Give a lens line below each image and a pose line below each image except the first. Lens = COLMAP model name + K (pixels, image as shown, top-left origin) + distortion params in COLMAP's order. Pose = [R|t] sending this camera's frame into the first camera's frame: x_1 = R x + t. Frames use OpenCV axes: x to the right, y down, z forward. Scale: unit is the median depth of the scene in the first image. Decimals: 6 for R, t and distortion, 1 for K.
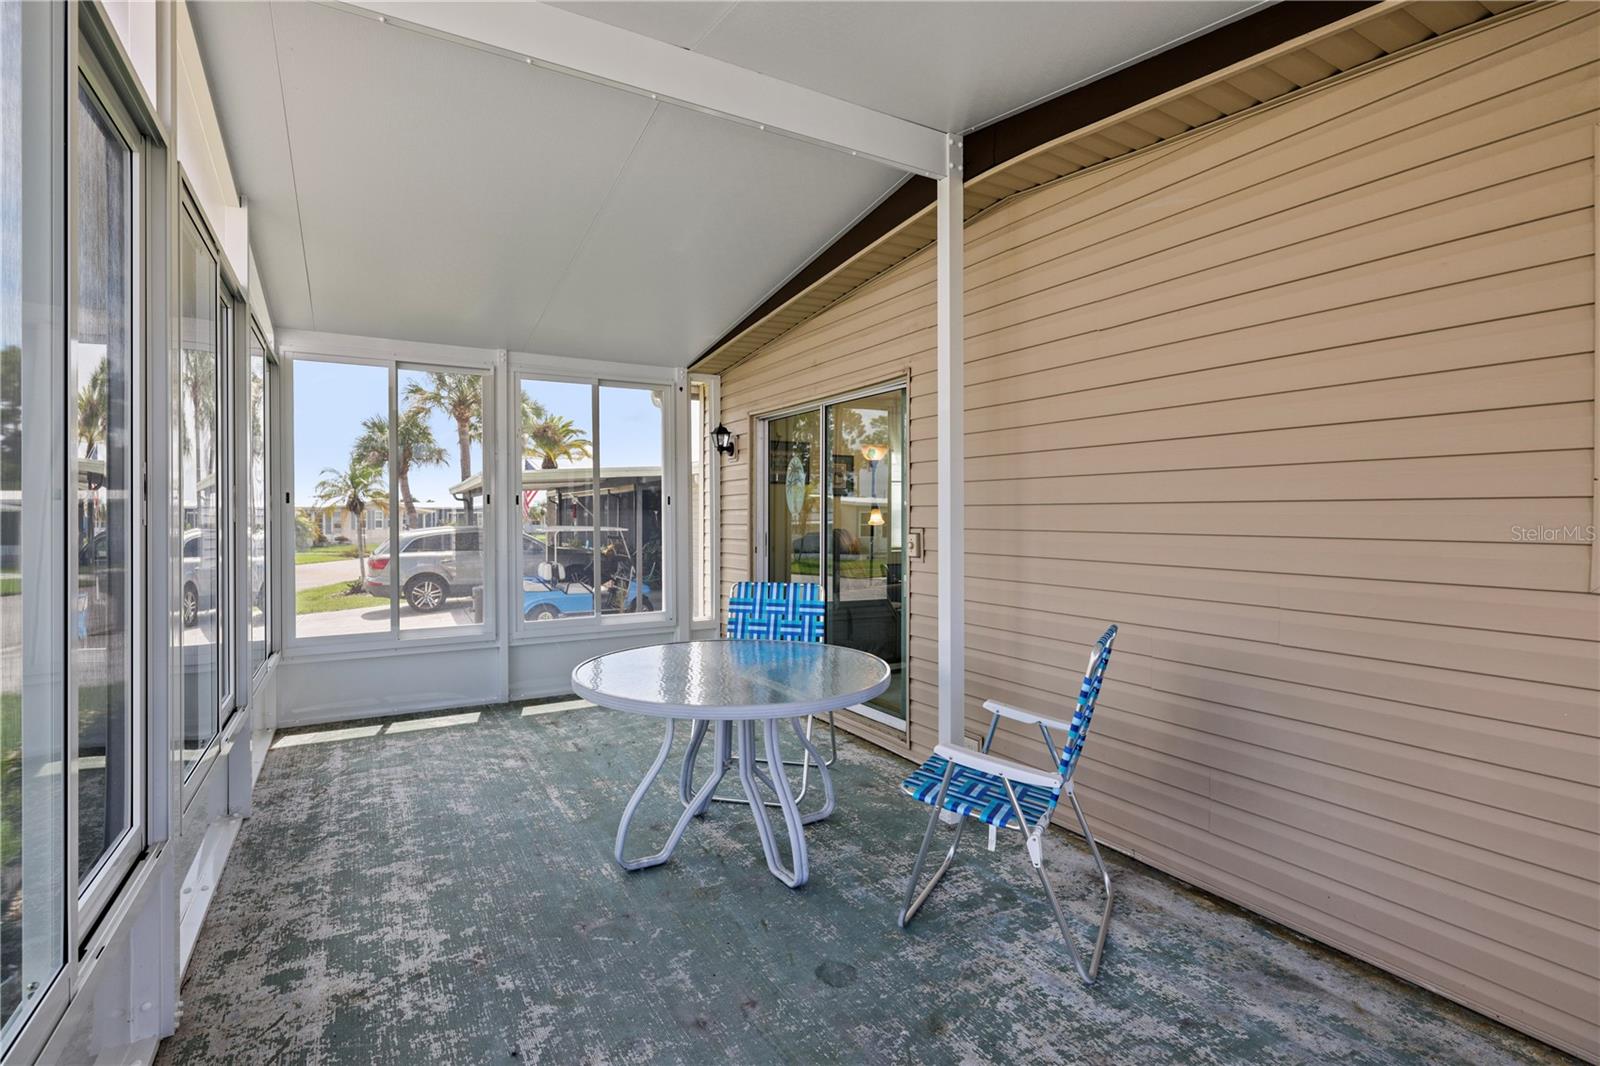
lens RADIAL K [[768.5, 0, 801.3], [0, 768.5, 516.7], [0, 0, 1]] dist [0.002781, 0.000709]
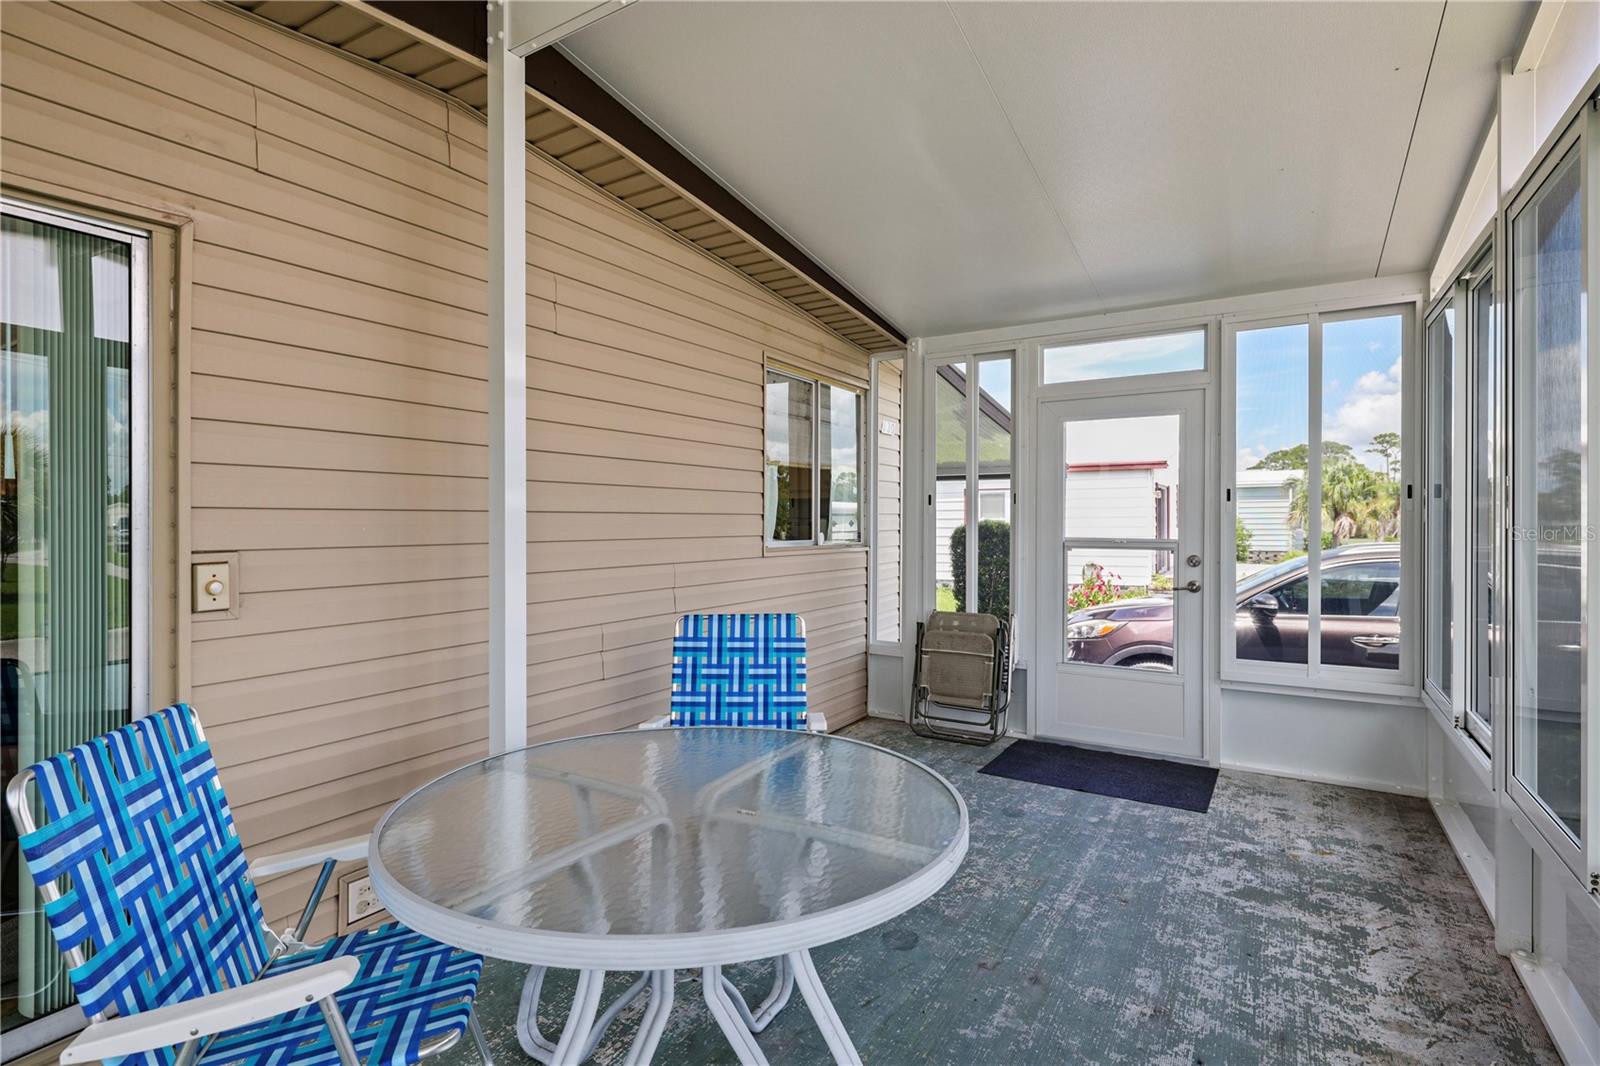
lens RADIAL K [[784.1, 0, 804.3], [0, 784.1, 525.0], [0, 0, 1]] dist [-0.001498, -0.000775]
pose [[-0.483491, -0.004558, 0.875338, -0.629856], [0.005969, 0.999946, 0.008504, -0.006369], [-0.875329, 0.009336, -0.483437, 1.204938]]
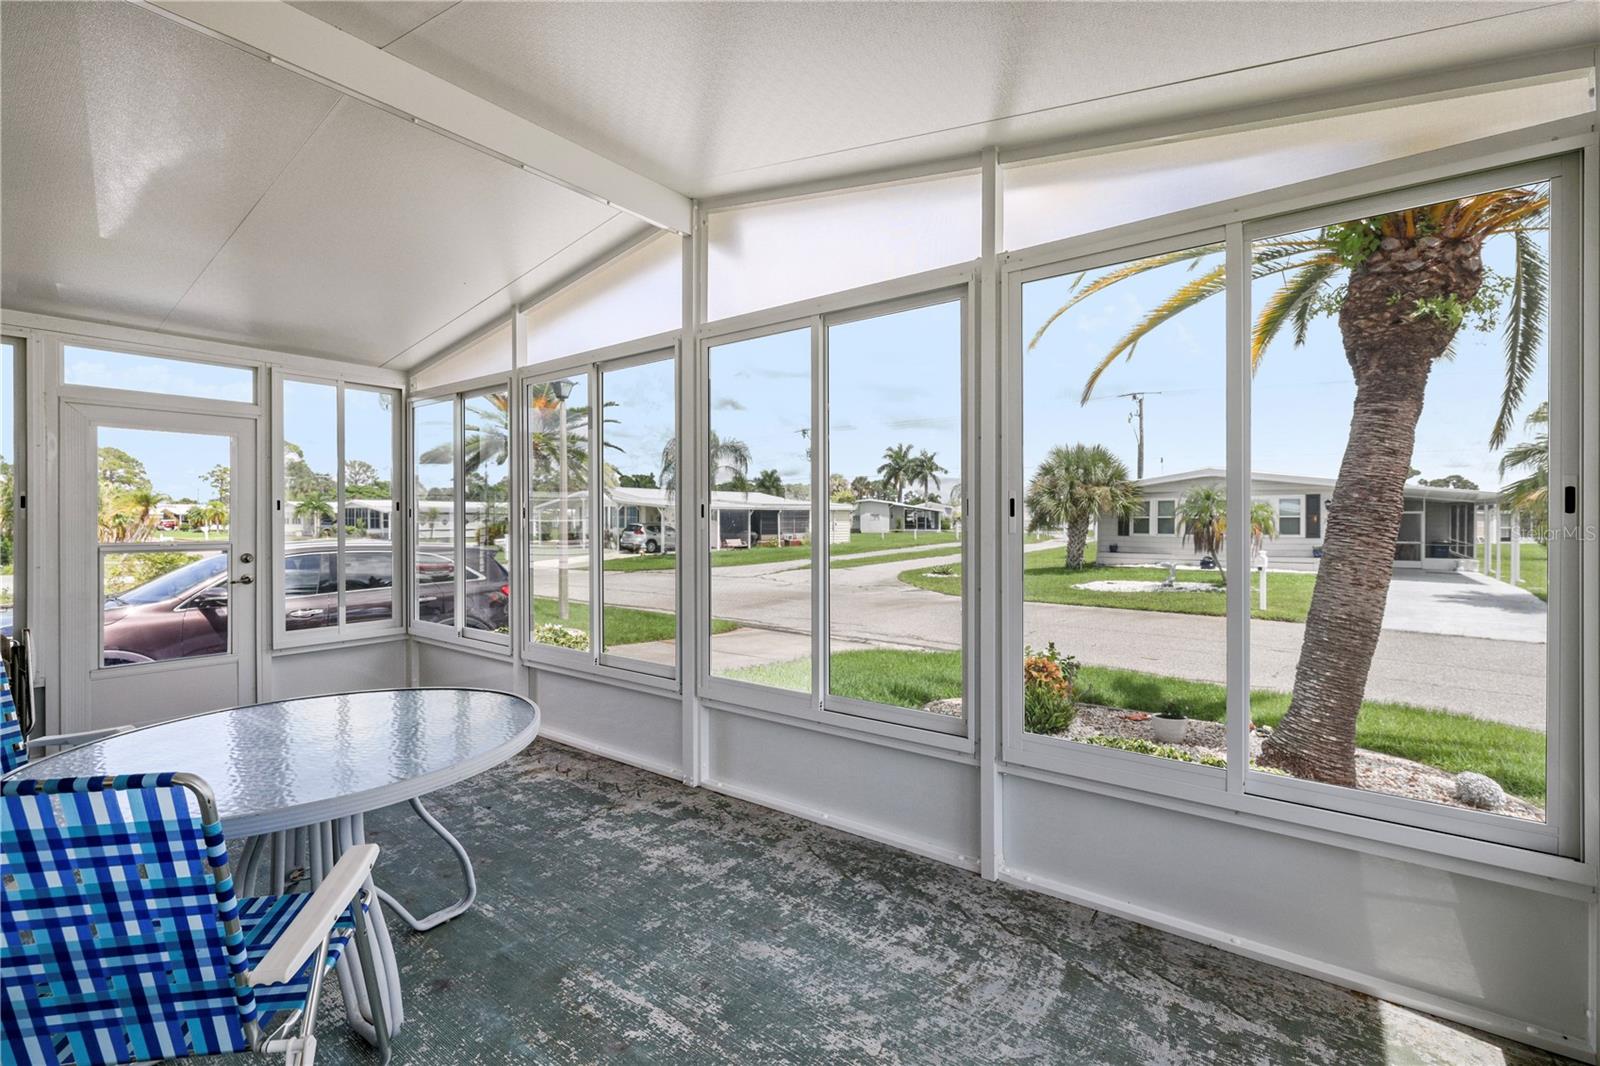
lens RADIAL K [[689.2, 0, 805.7], [0, 689.2, 526.4], [0, 0, 1]] dist [0.000734, 0.000031]
pose [[-0.918017, 0.009281, -0.396433, -0.263025], [0.004619, 0.999909, 0.012713, -0.009717], [0.396515, 0.009840, -0.917975, 1.789241]]
